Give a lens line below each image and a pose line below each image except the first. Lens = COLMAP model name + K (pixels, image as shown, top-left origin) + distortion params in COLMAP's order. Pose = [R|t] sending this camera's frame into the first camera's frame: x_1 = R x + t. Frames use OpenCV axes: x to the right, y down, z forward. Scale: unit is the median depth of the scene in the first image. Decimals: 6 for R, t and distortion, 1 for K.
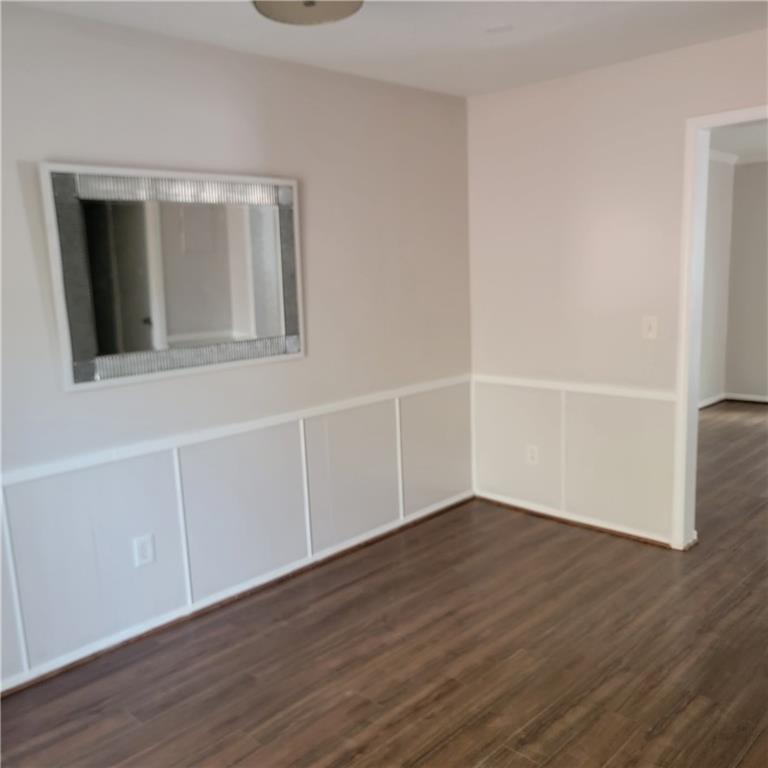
lens RADIAL K [[709.0, 0, 384.6], [0, 709.0, 389.9], [0, 0, 1]] dist [0.012341, 0.000000]
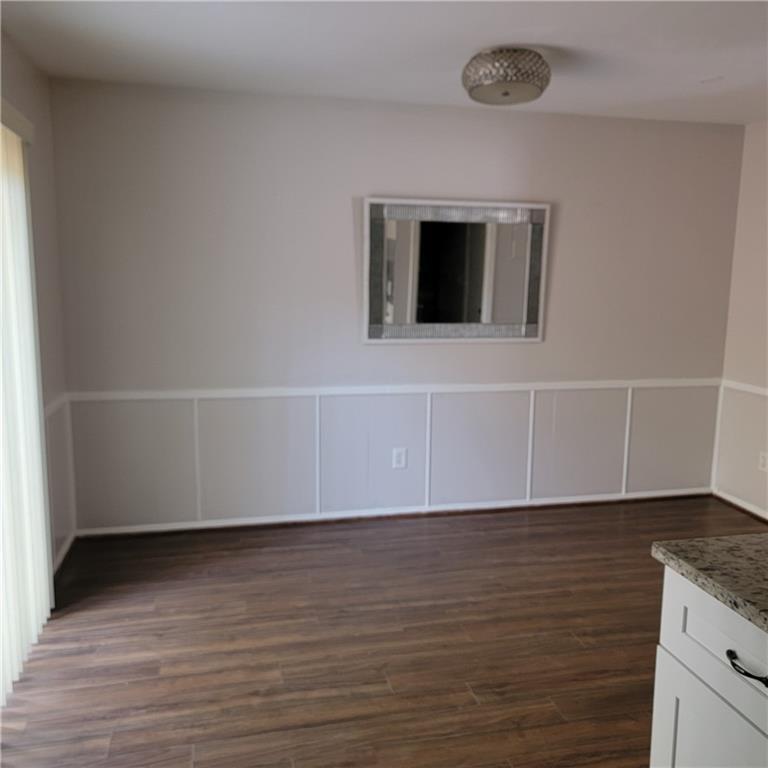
lens RADIAL K [[709.0, 0, 384.0], [0, 709.0, 380.8], [0, 0, 1]] dist [0.012341, 0.000000]
pose [[0.833091, 0.132015, -0.537152, 0.392529], [-0.140147, 0.989792, 0.025900, 0.033926], [0.535088, 0.053704, 0.843088, -0.253384]]
